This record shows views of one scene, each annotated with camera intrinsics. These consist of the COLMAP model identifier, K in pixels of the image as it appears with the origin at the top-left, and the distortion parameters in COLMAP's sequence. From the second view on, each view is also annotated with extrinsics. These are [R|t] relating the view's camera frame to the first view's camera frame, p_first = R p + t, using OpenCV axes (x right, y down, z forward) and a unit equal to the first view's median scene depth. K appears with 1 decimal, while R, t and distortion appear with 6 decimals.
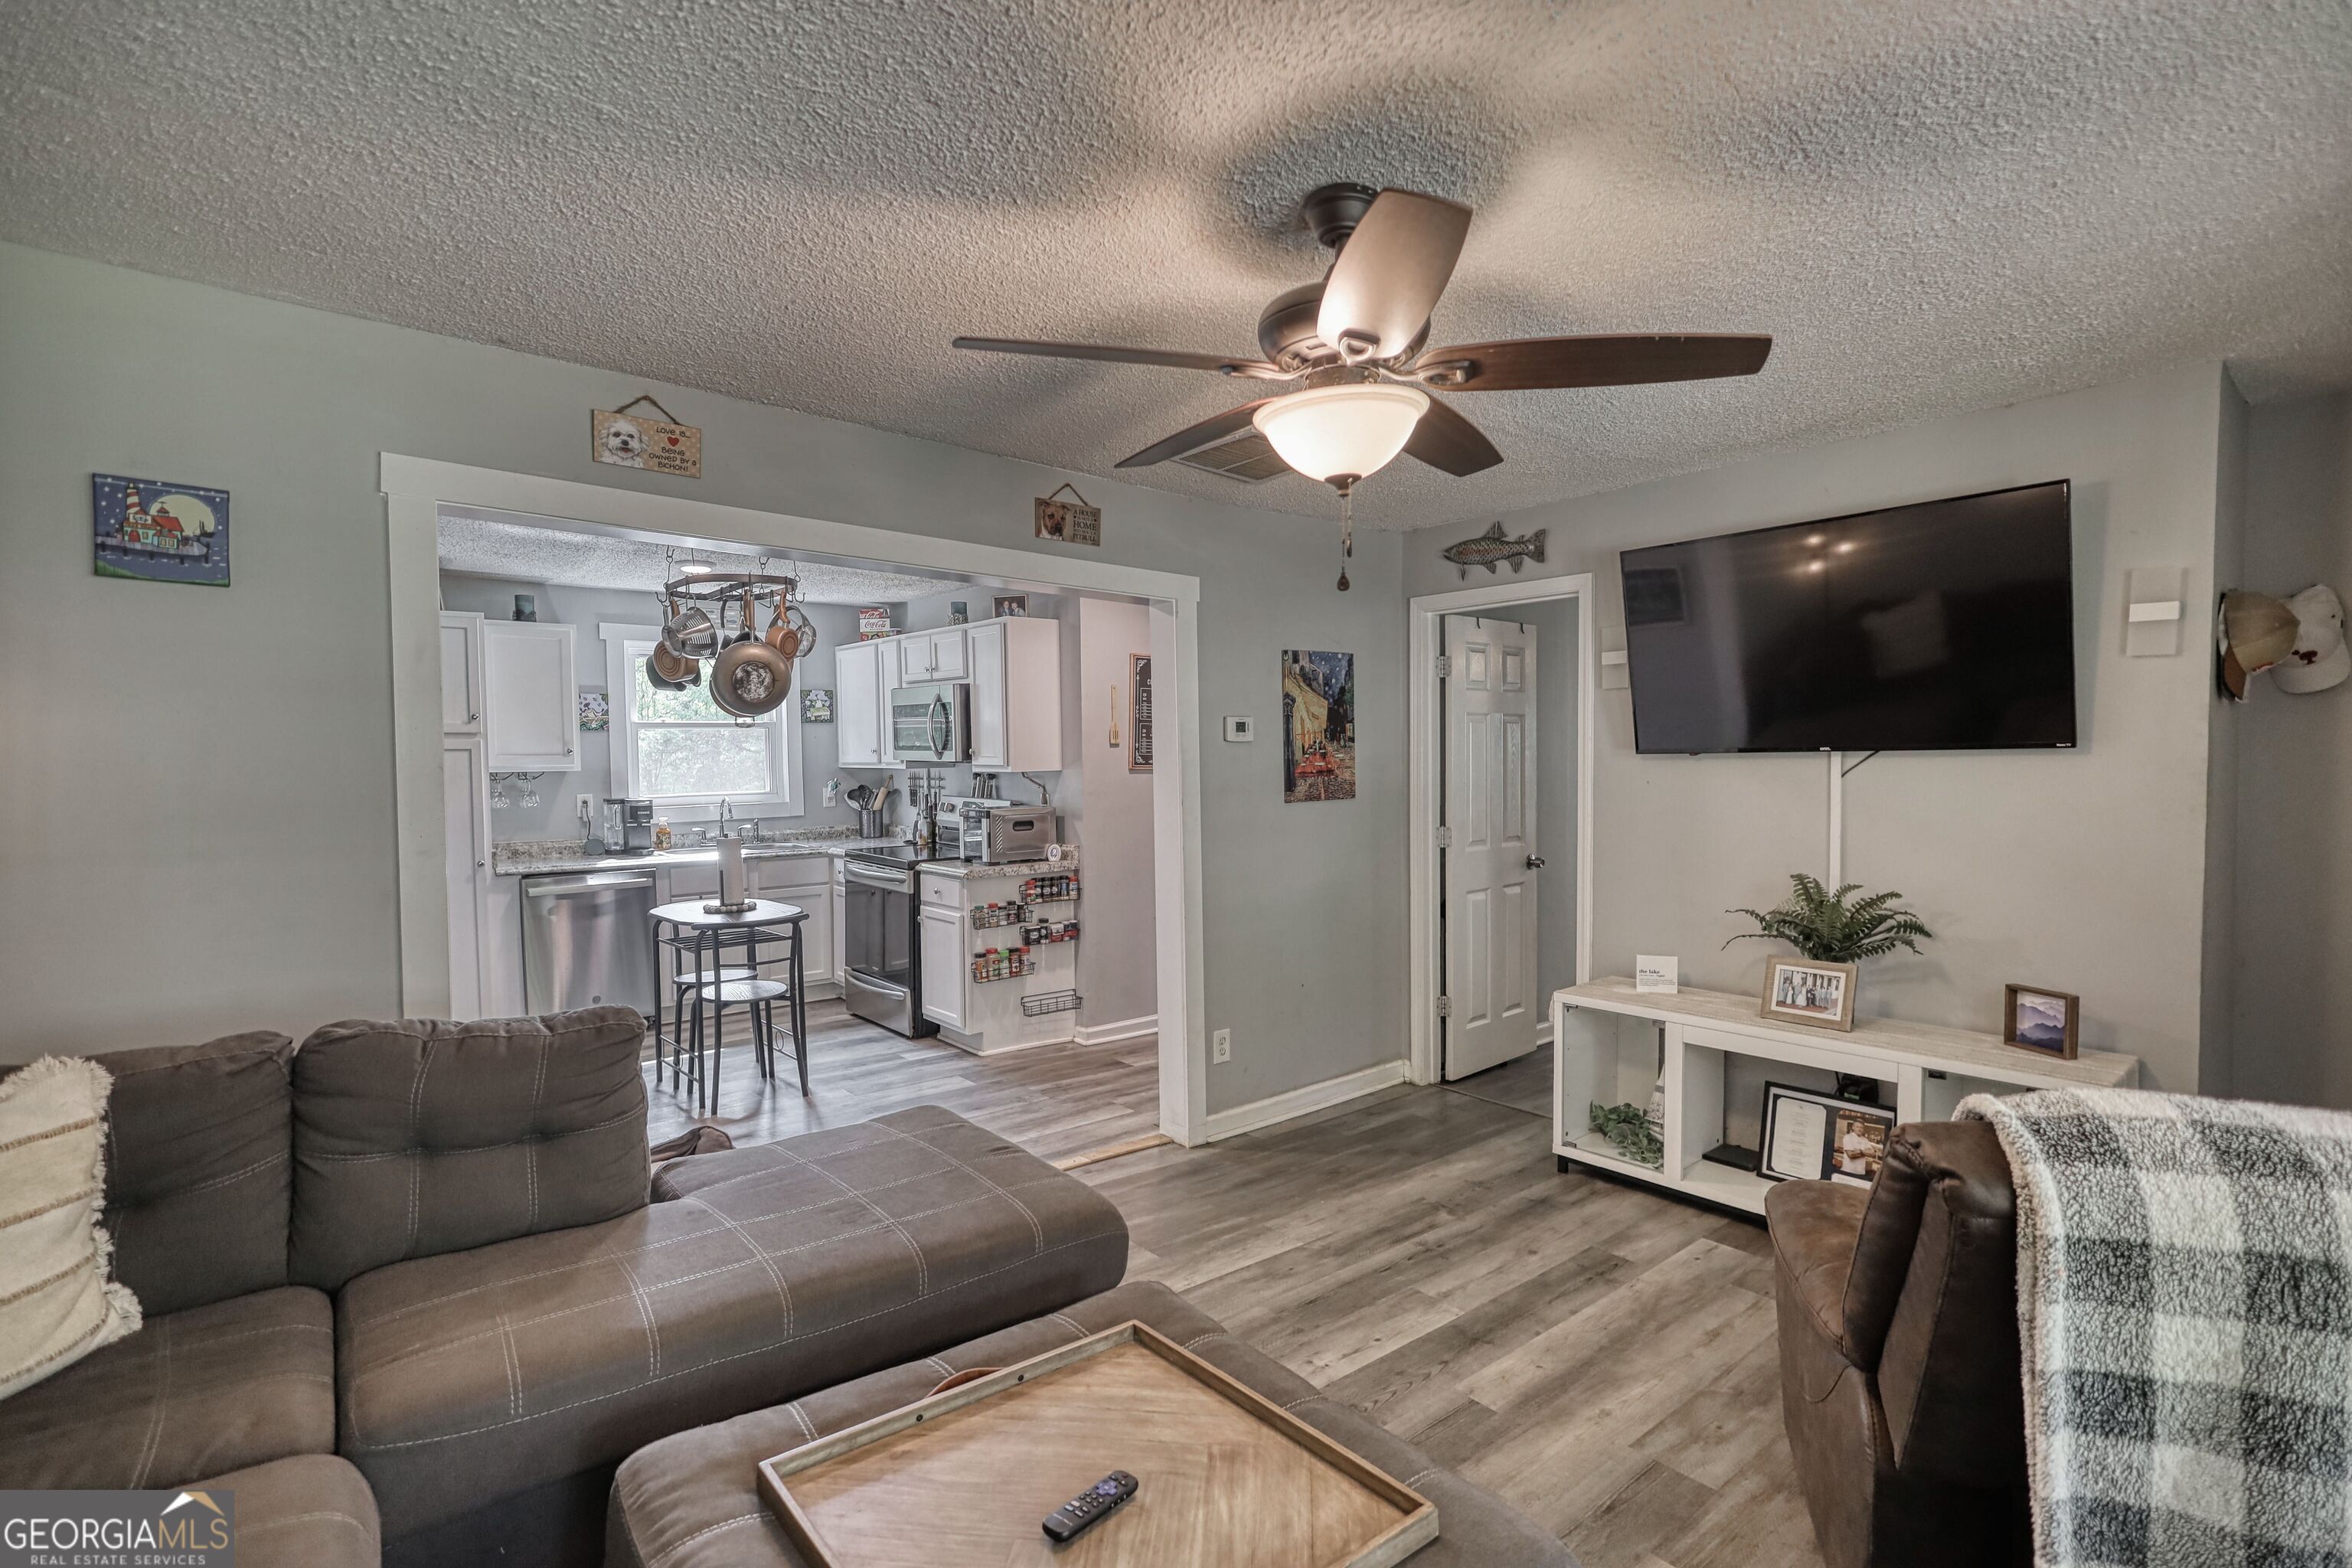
lens RADIAL K [[1100.7, 0, 1176.8], [0, 1100.7, 790.2], [0, 0, 1]] dist [0.001092, 0.000577]
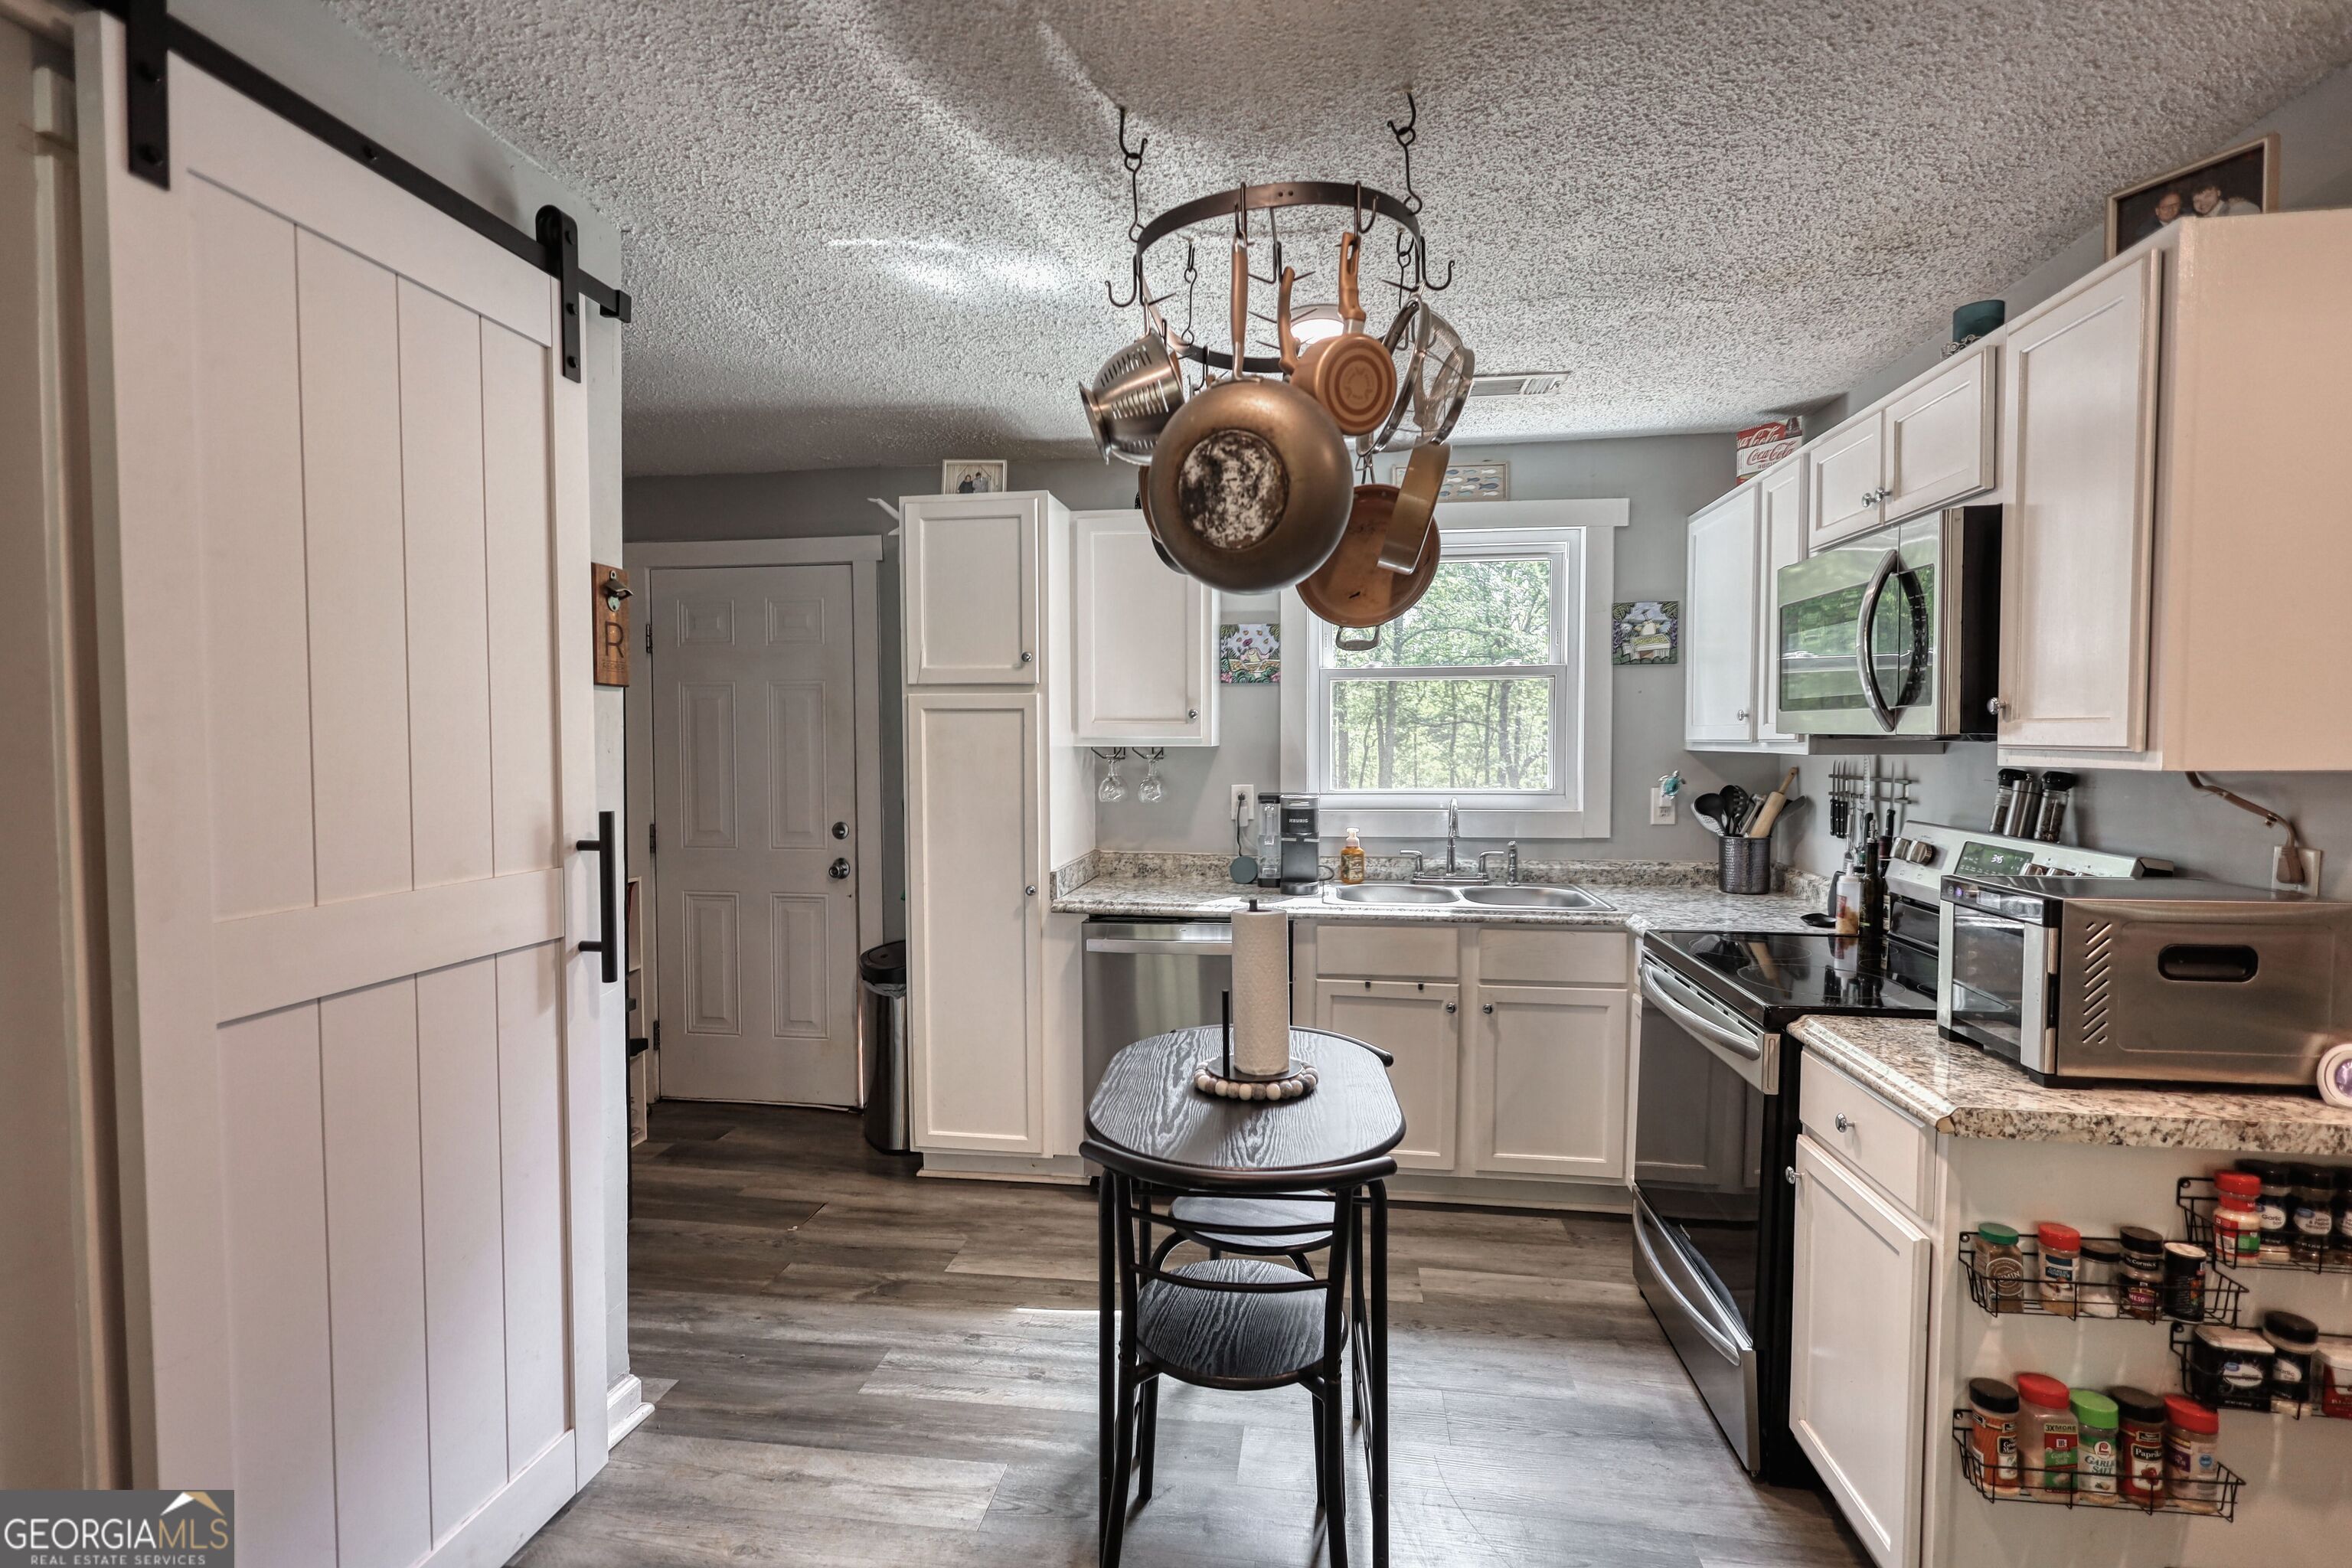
lens RADIAL K [[1100.7, 0, 1176.8], [0, 1100.7, 790.2], [0, 0, 1]] dist [0.001092, 0.000577]
pose [[0.674762, 0.044528, -0.736690, -0.111819], [-0.034785, 0.998988, 0.028521, -0.010970], [0.737215, 0.006381, 0.675628, 0.617324]]
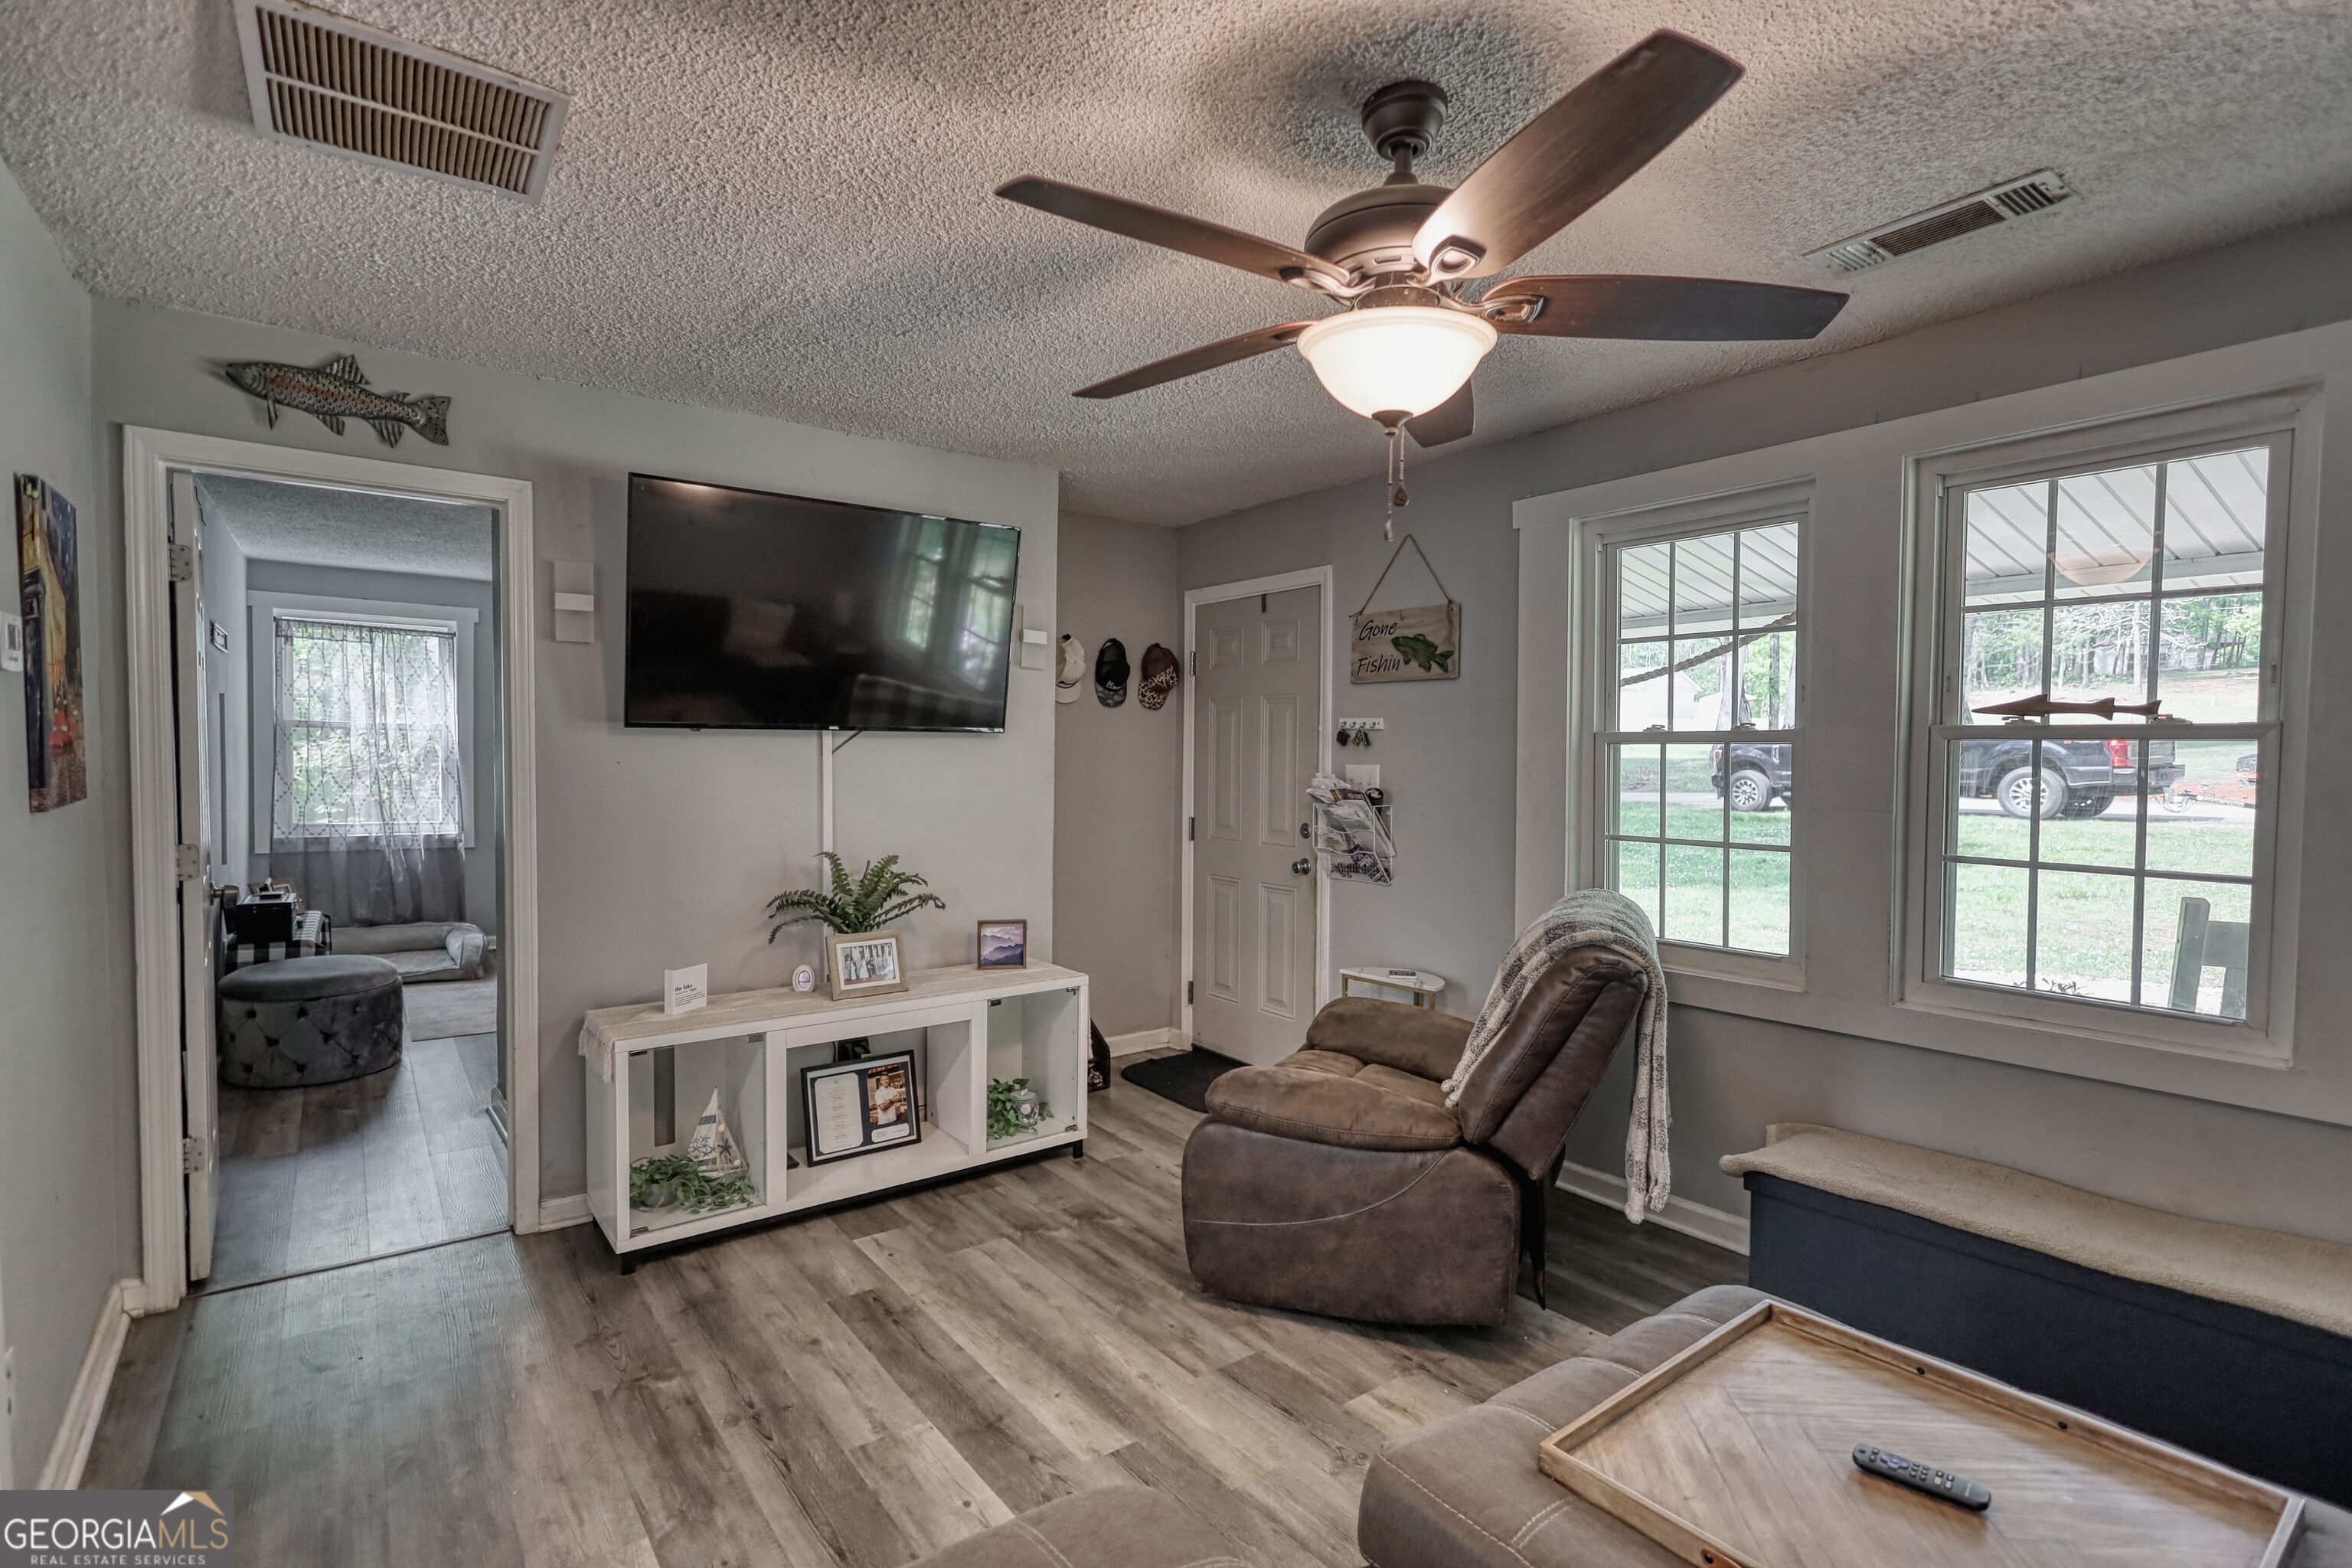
lens RADIAL K [[1100.7, 0, 1176.8], [0, 1100.7, 790.2], [0, 0, 1]] dist [0.001092, 0.000577]
pose [[0.047220, -0.025479, 0.998560, -0.268742], [0.018084, 0.999533, 0.024648, 0.000533], [-0.998721, 0.016894, 0.047658, 0.403858]]
